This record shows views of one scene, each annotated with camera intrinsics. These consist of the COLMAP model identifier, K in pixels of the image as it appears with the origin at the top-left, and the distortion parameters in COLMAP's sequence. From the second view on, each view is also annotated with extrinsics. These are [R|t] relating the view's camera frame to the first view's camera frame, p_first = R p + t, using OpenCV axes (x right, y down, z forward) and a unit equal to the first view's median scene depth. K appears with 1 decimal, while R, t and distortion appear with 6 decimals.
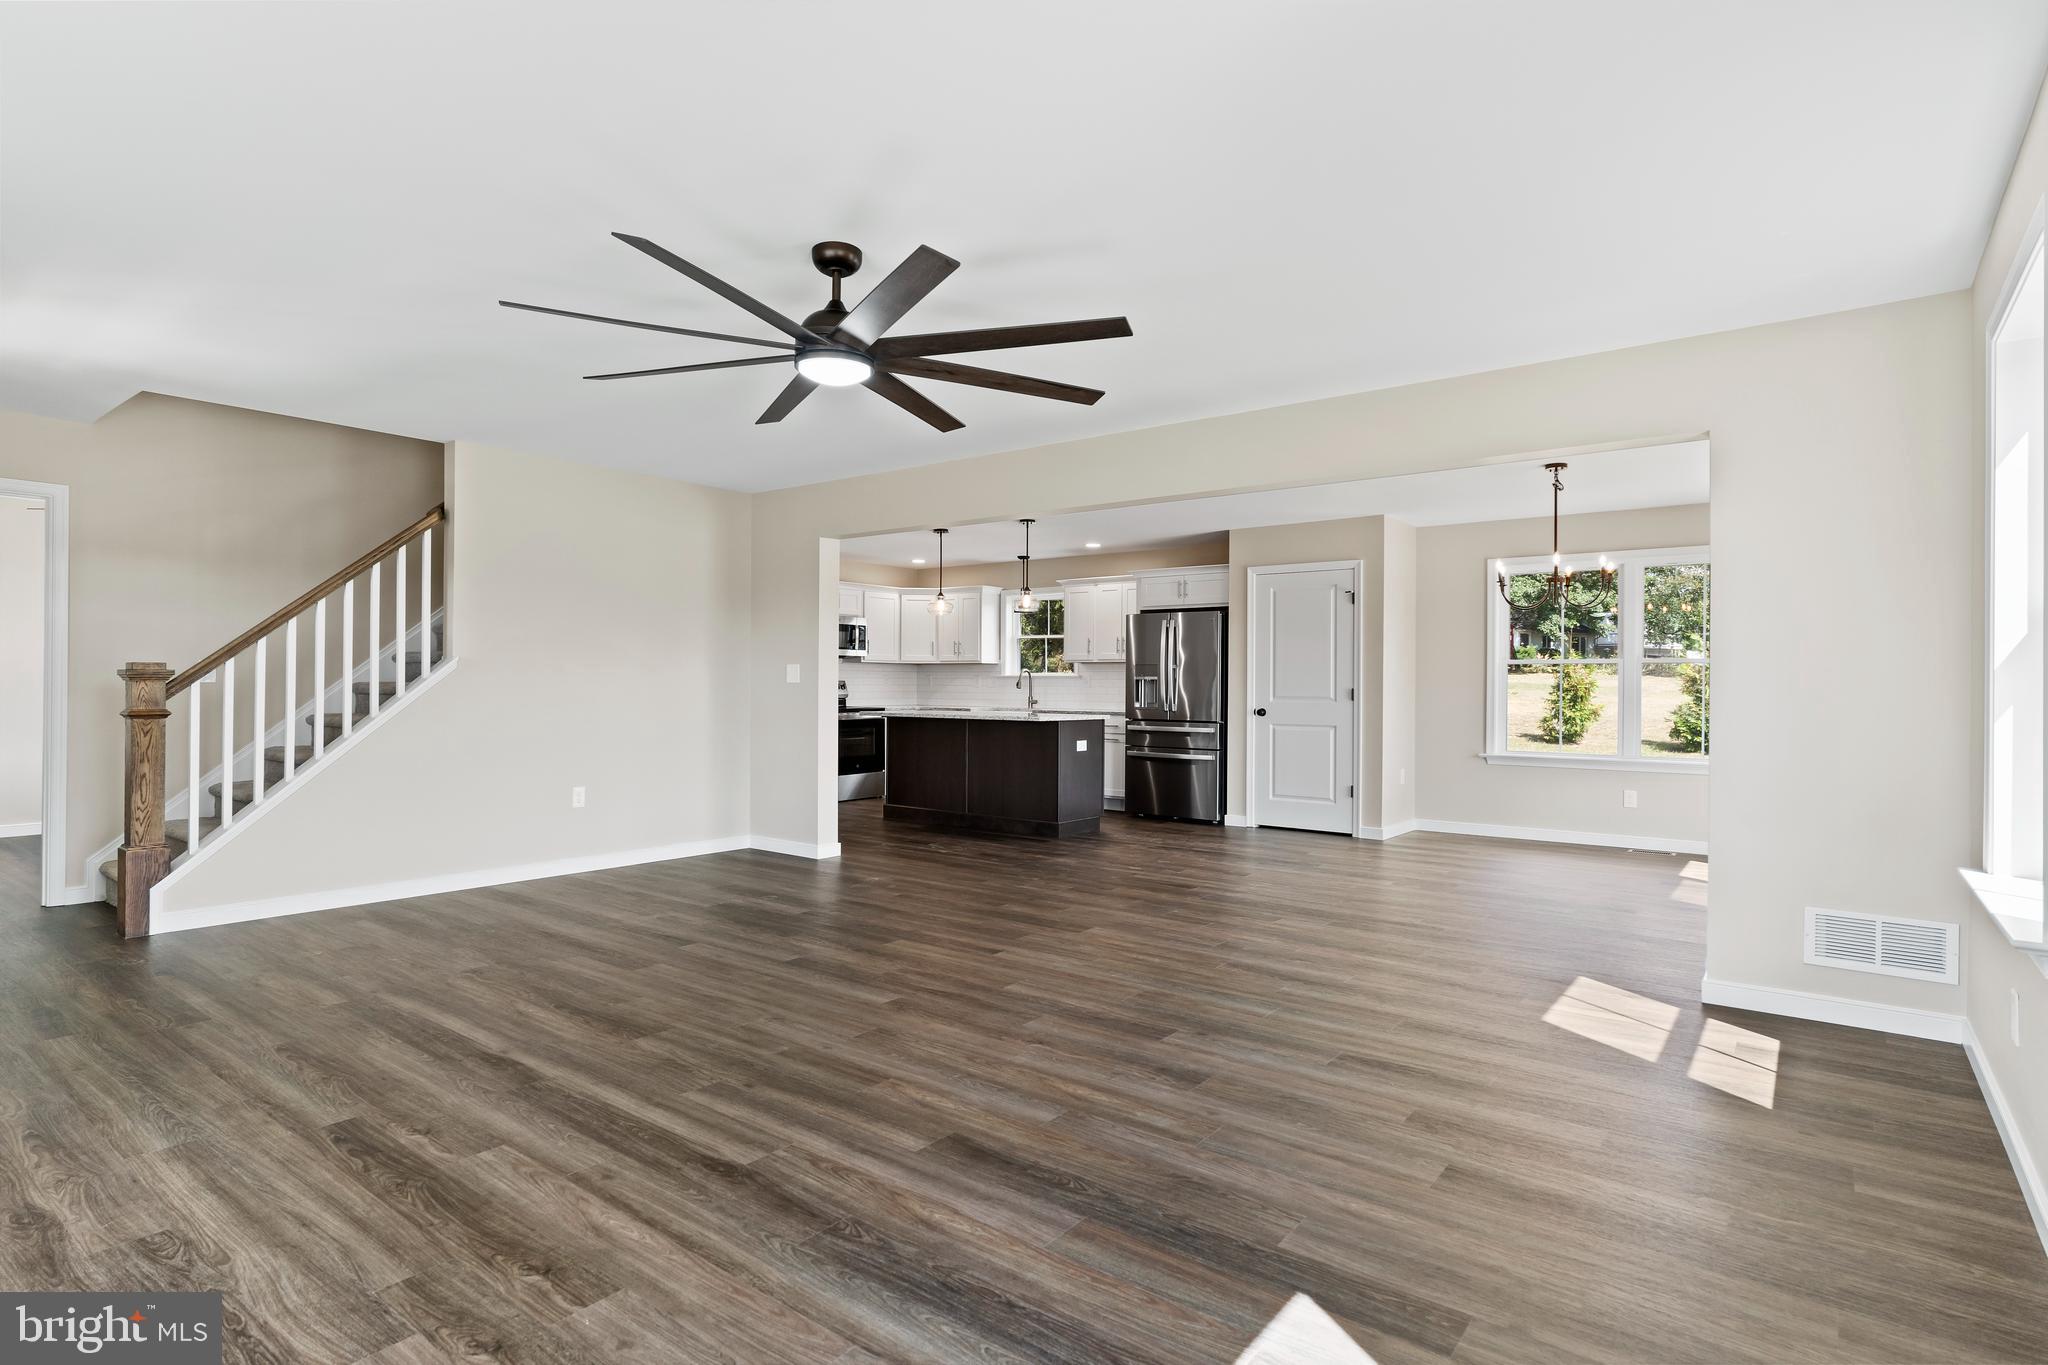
lens RADIAL K [[1052.8, 0, 1020.5], [0, 1052.8, 686.0], [0, 0, 1]] dist [-0.004478, -0.000021]
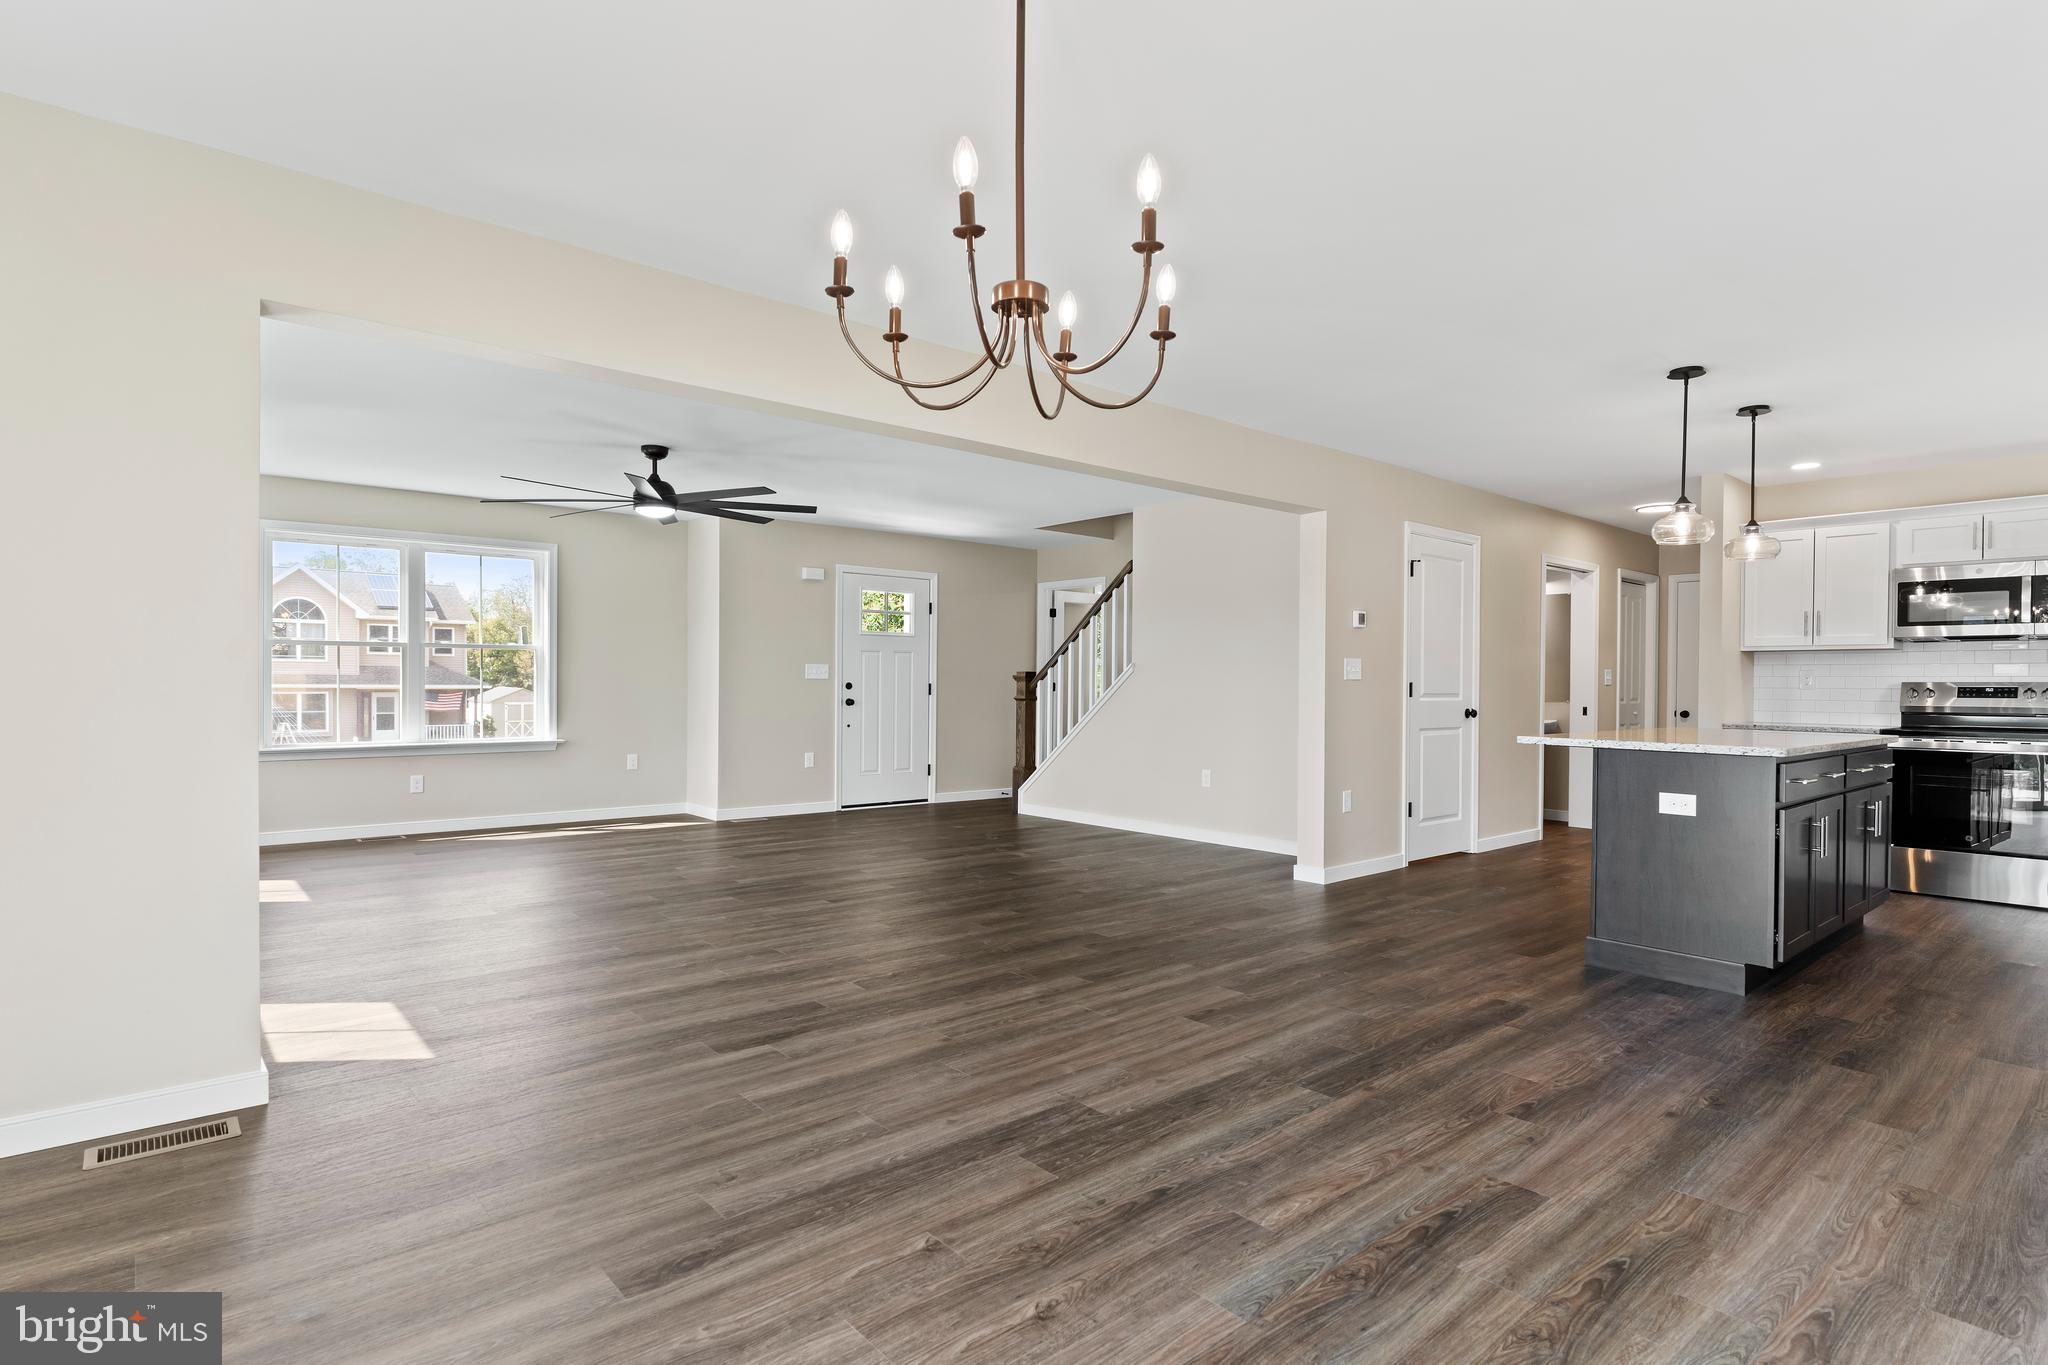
lens RADIAL K [[1049.8, 0, 1019.1], [0, 1049.8, 676.4], [0, 0, 1]] dist [-0.006480, -0.000626]
pose [[-0.204845, -0.014336, -0.978689, 0.562368], [-0.010936, 0.999864, -0.012357, 0.005716], [0.978733, 0.008171, -0.204974, 0.743187]]
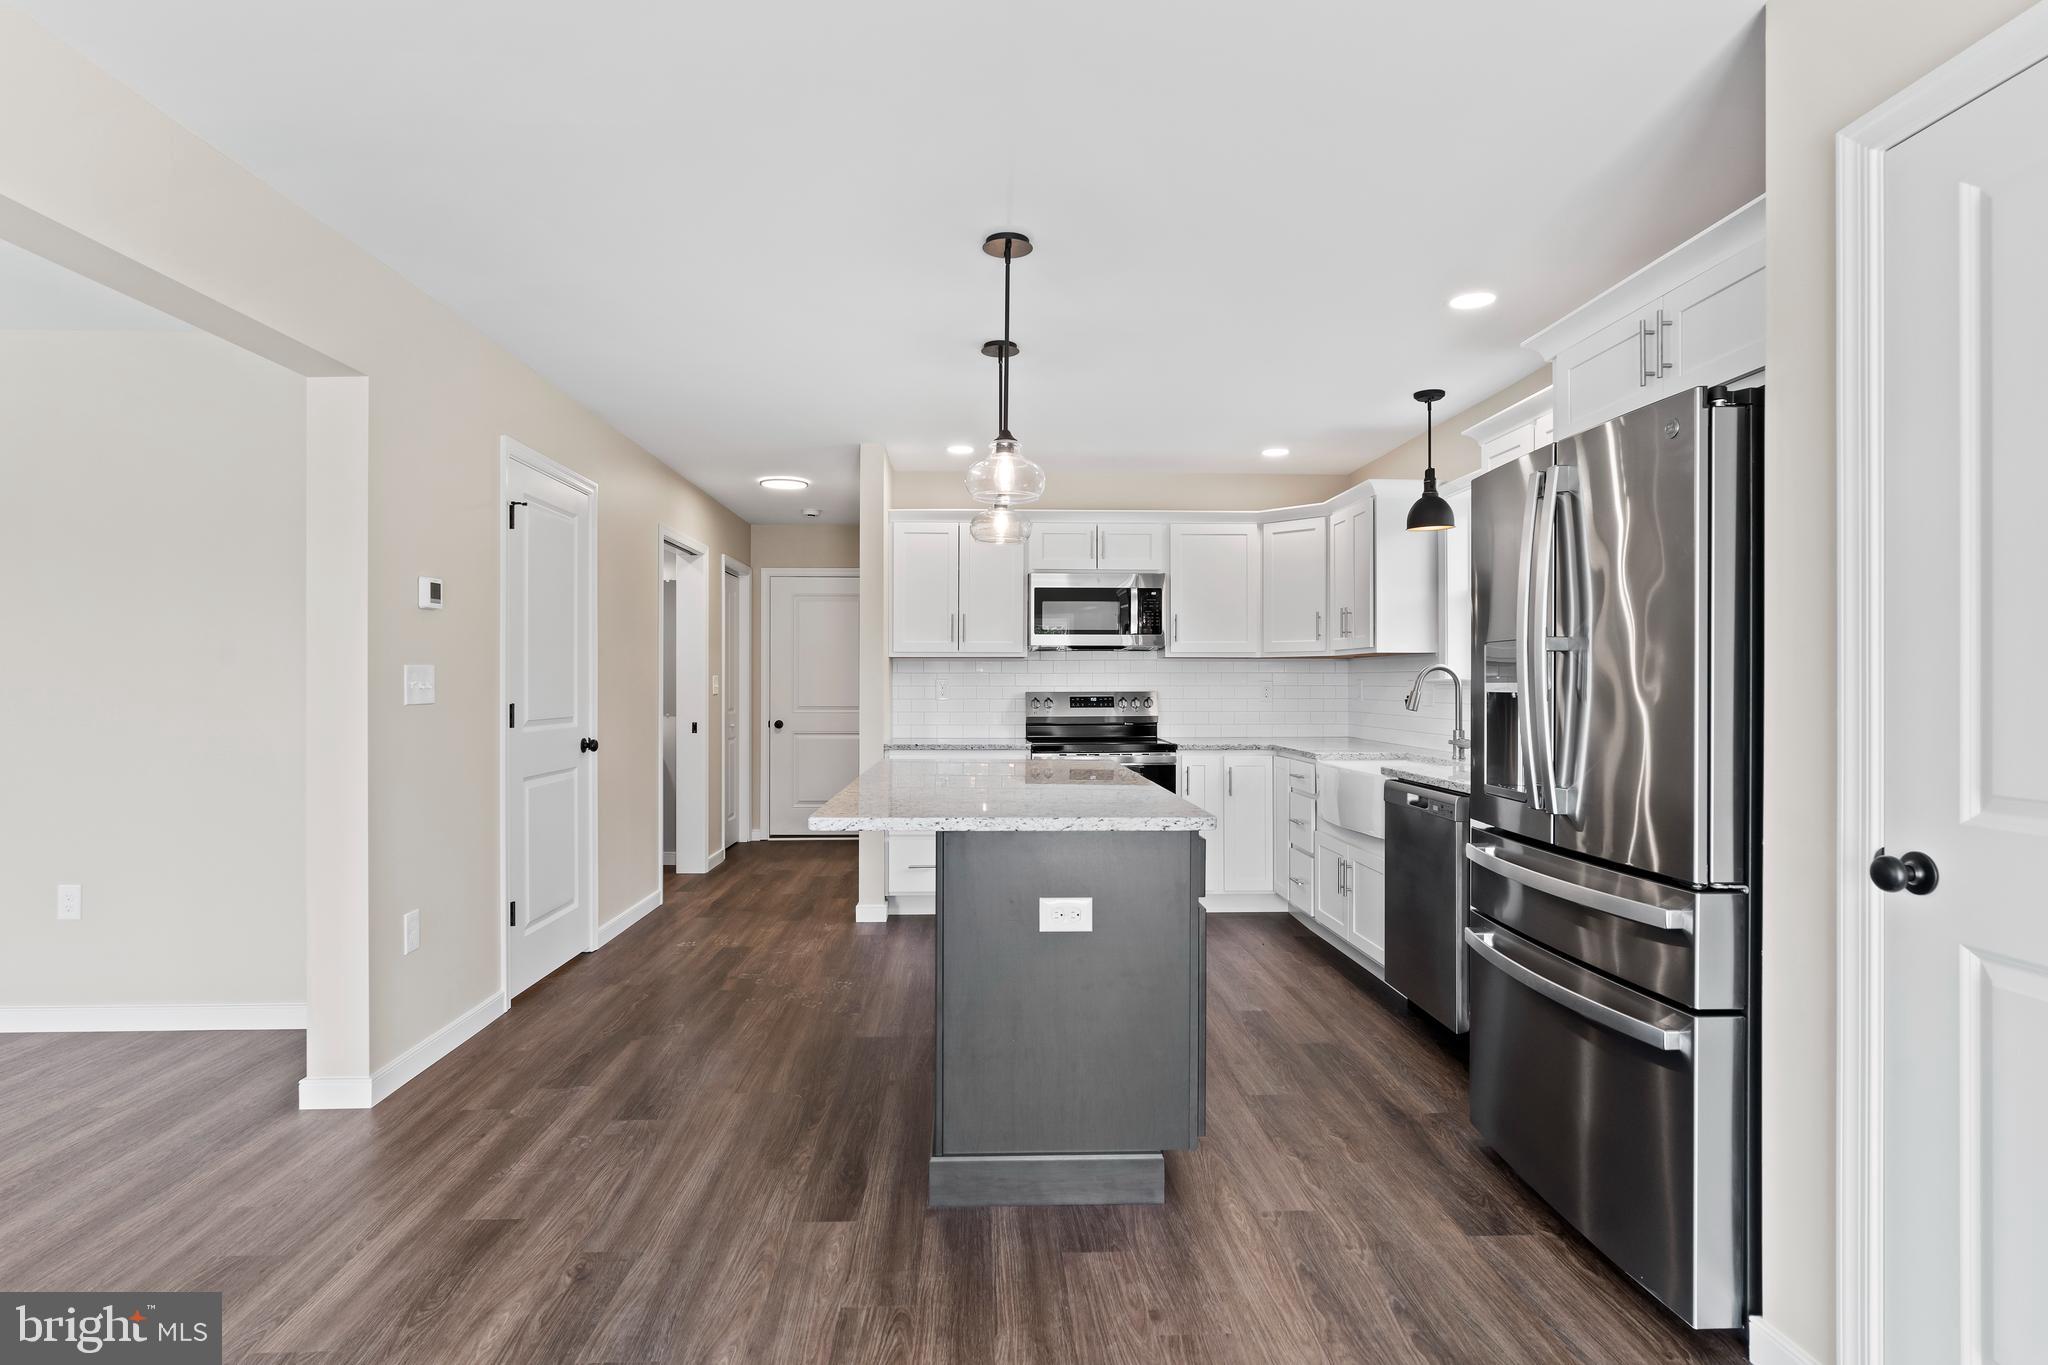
lens RADIAL K [[1052.8, 0, 1020.5], [0, 1052.8, 686.0], [0, 0, 1]] dist [-0.004478, -0.000021]
pose [[0.643634, -0.003329, -0.765326, 0.263295], [0.002553, 0.999994, -0.002204, -0.008306], [0.765329, -0.000535, 0.643639, 0.739322]]
